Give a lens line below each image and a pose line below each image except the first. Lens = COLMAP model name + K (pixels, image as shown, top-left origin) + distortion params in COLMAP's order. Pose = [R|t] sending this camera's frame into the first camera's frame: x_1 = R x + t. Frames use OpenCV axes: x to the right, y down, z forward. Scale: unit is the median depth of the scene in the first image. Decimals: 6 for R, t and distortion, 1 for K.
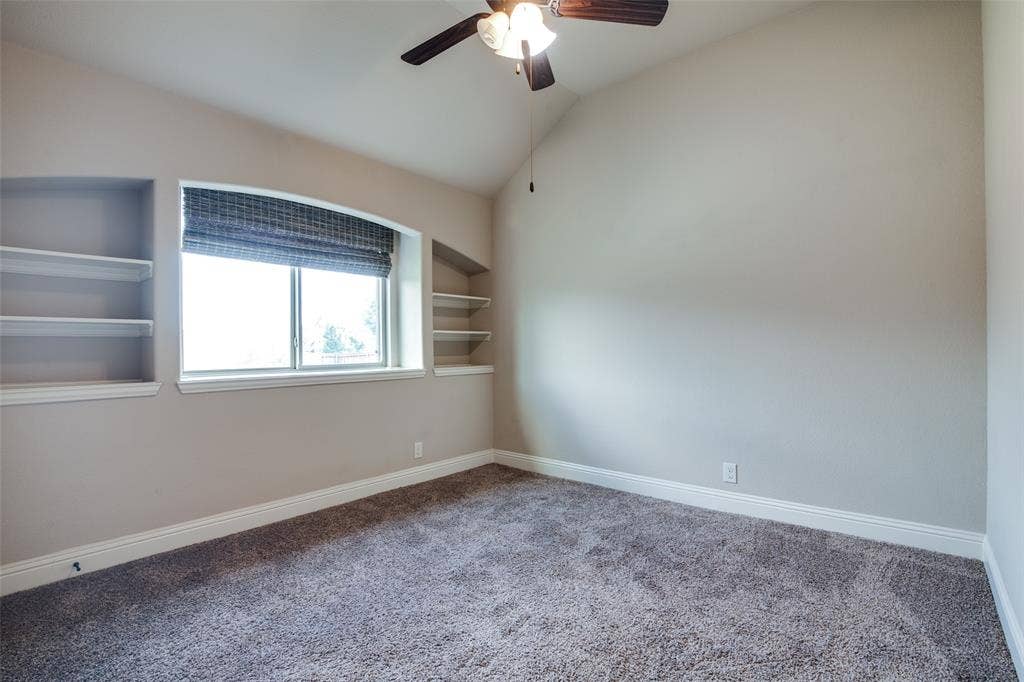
lens RADIAL K [[478.0, 0, 513.9], [0, 478.0, 343.0], [0, 0, 1]] dist [-0.020852, 0.001333]
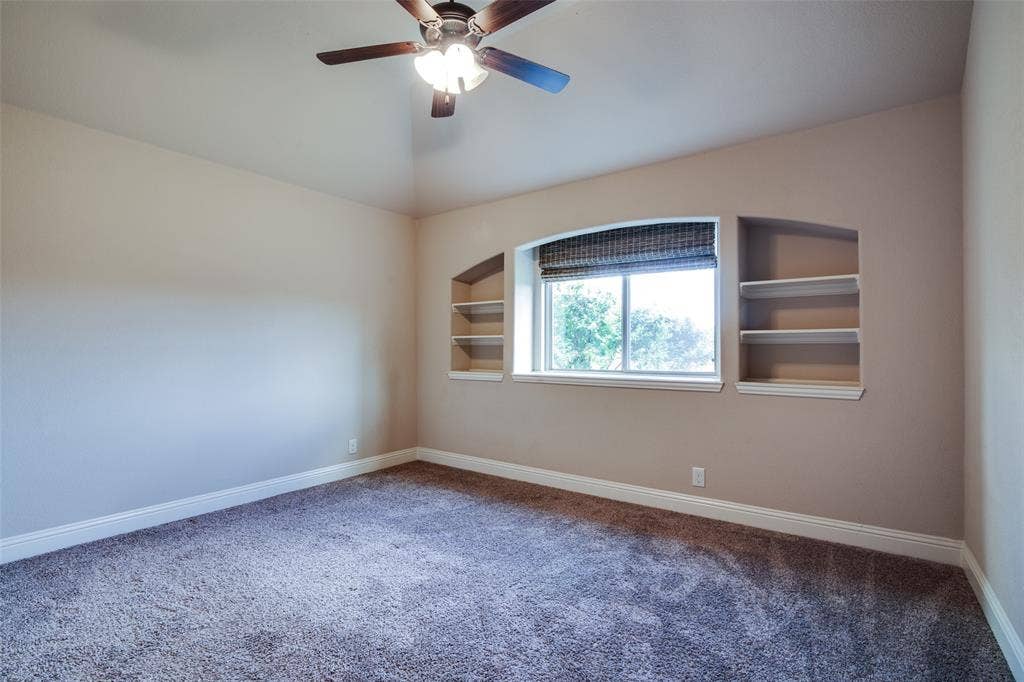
lens RADIAL K [[478.0, 0, 514.2], [0, 478.0, 343.7], [0, 0, 1]] dist [-0.020852, 0.001333]
pose [[0.076259, -0.008540, -0.997052, 0.616138], [0.001210, 0.999963, -0.008473, -0.003697], [0.997087, -0.000561, 0.076266, 0.612029]]
